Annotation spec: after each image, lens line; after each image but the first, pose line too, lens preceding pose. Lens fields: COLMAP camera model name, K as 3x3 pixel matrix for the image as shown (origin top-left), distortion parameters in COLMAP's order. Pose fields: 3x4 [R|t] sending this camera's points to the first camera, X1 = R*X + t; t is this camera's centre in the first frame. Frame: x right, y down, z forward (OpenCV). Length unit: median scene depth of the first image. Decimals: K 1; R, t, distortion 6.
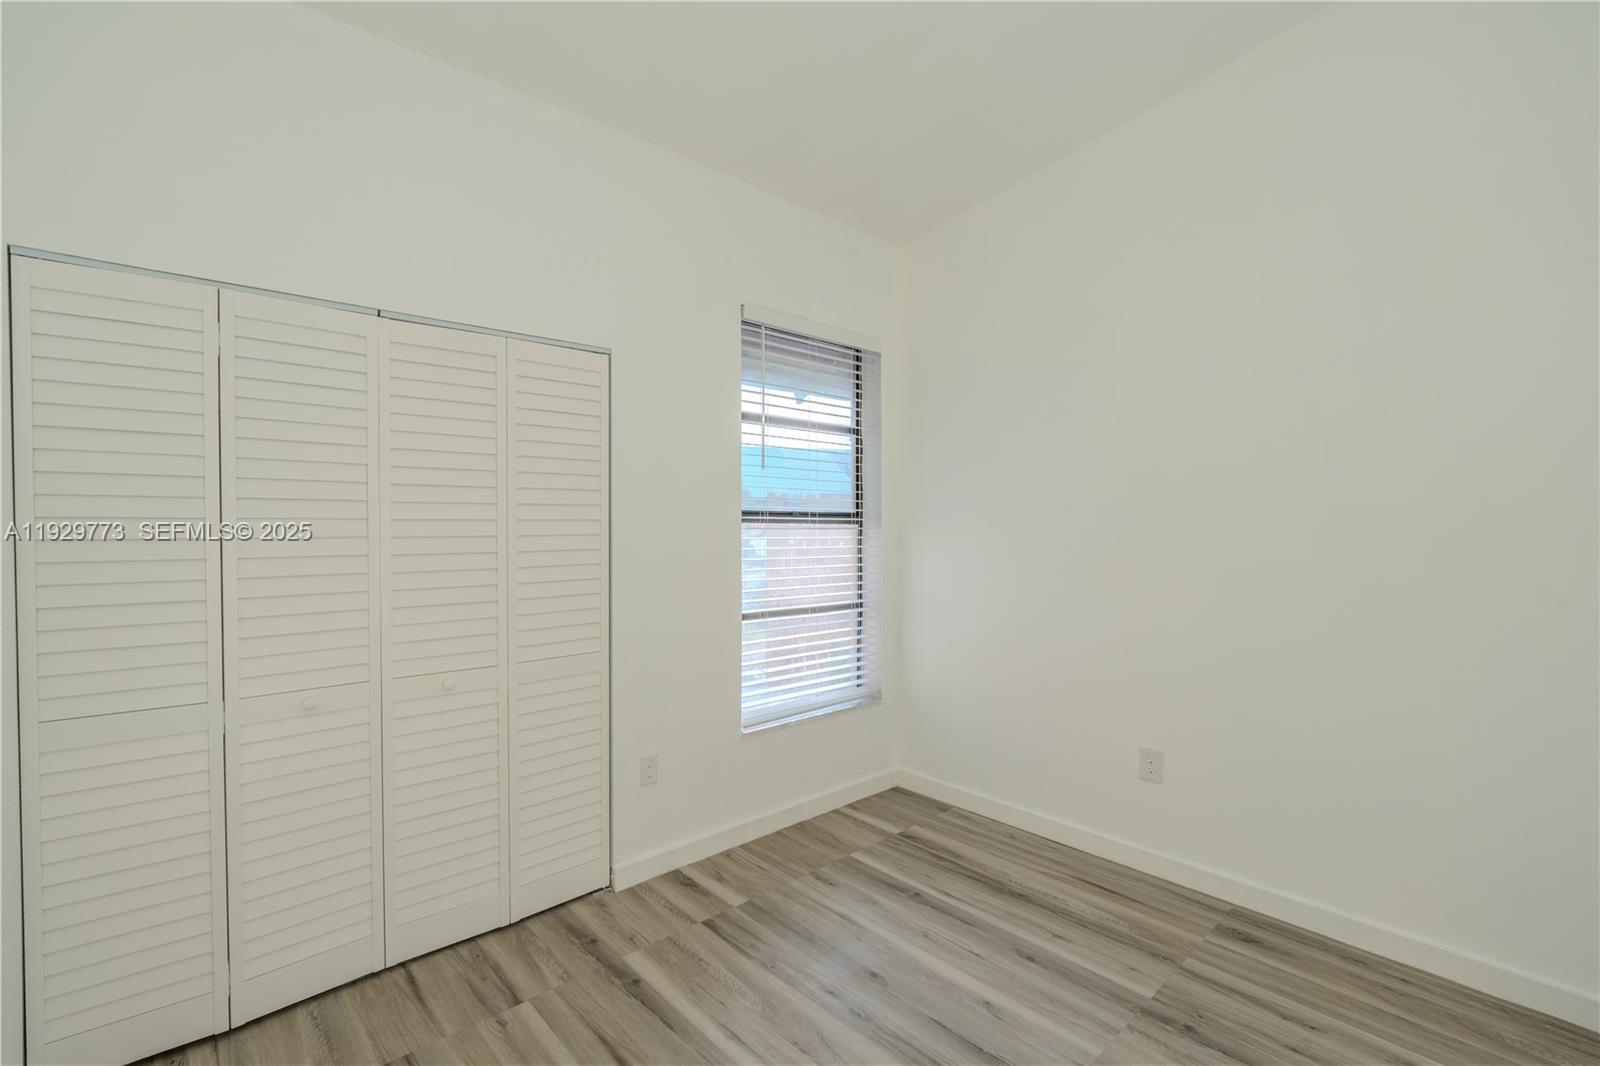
lens RADIAL K [[705.7, 0, 797.1], [0, 705.7, 538.2], [0, 0, 1]] dist [-0.018217, 0.005776]
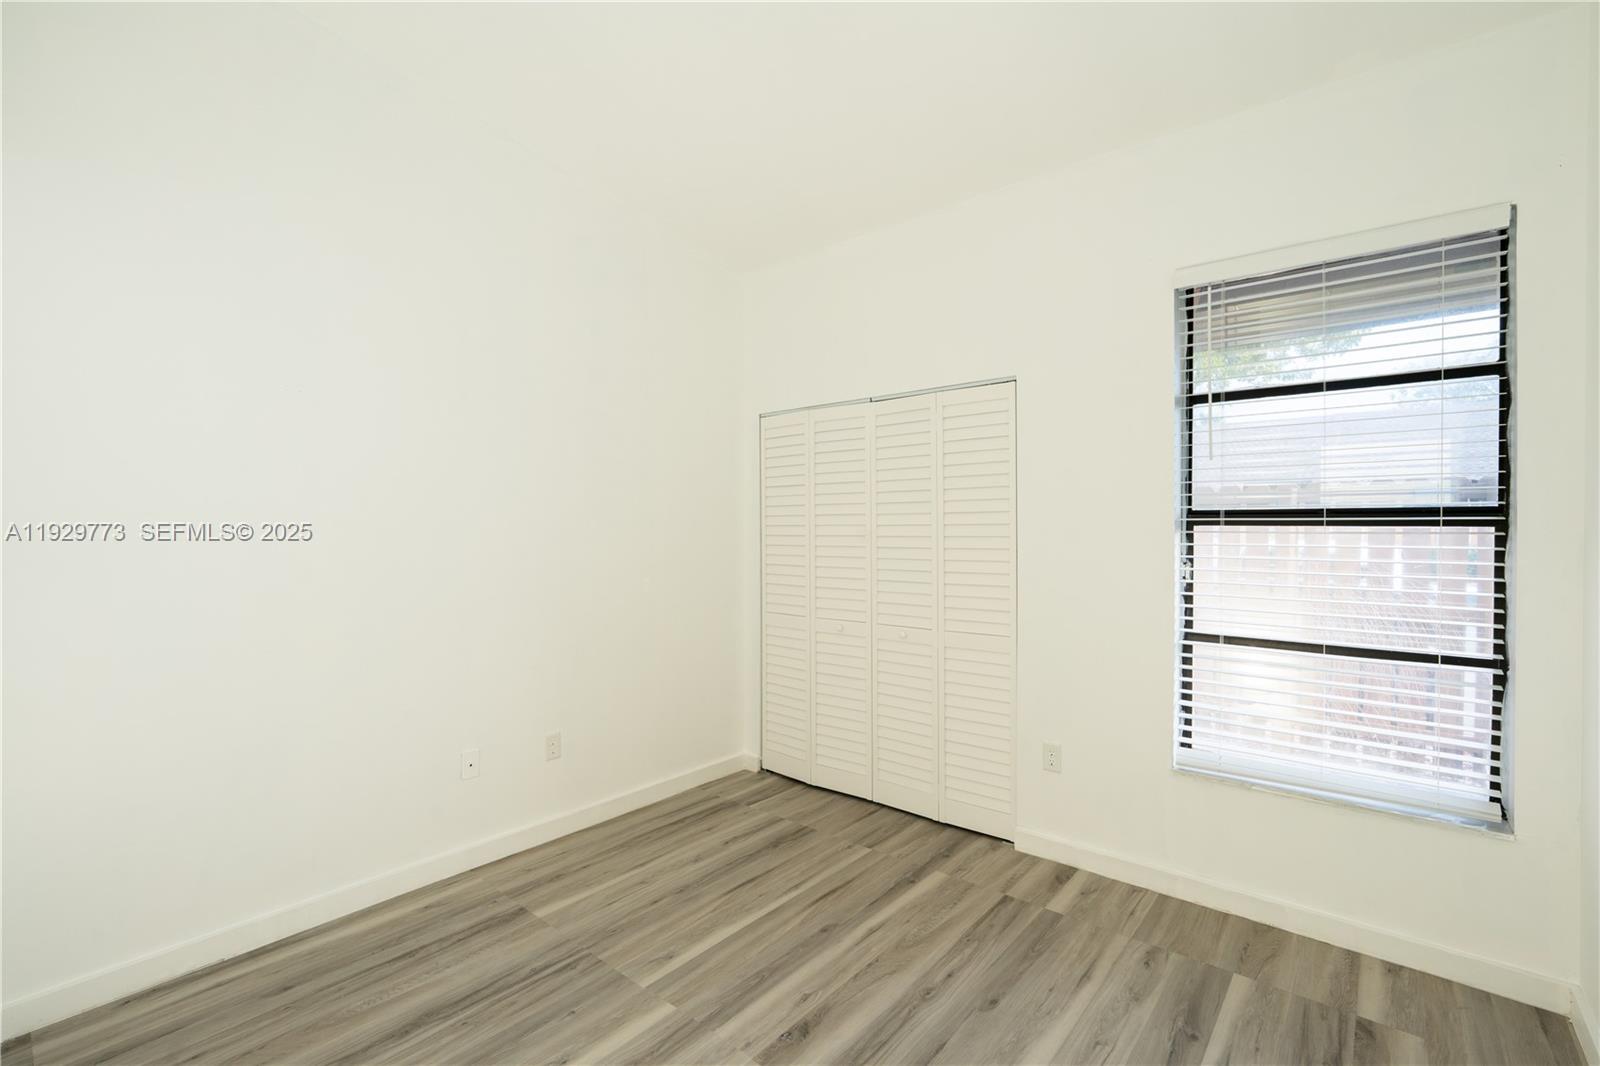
lens RADIAL K [[705.7, 0, 797.1], [0, 705.7, 538.2], [0, 0, 1]] dist [-0.018217, 0.005776]
pose [[0.132964, 0.013075, -0.991035, 0.797084], [-0.016329, 0.999806, 0.011000, -0.009173], [0.990986, 0.014720, 0.133152, 0.475660]]
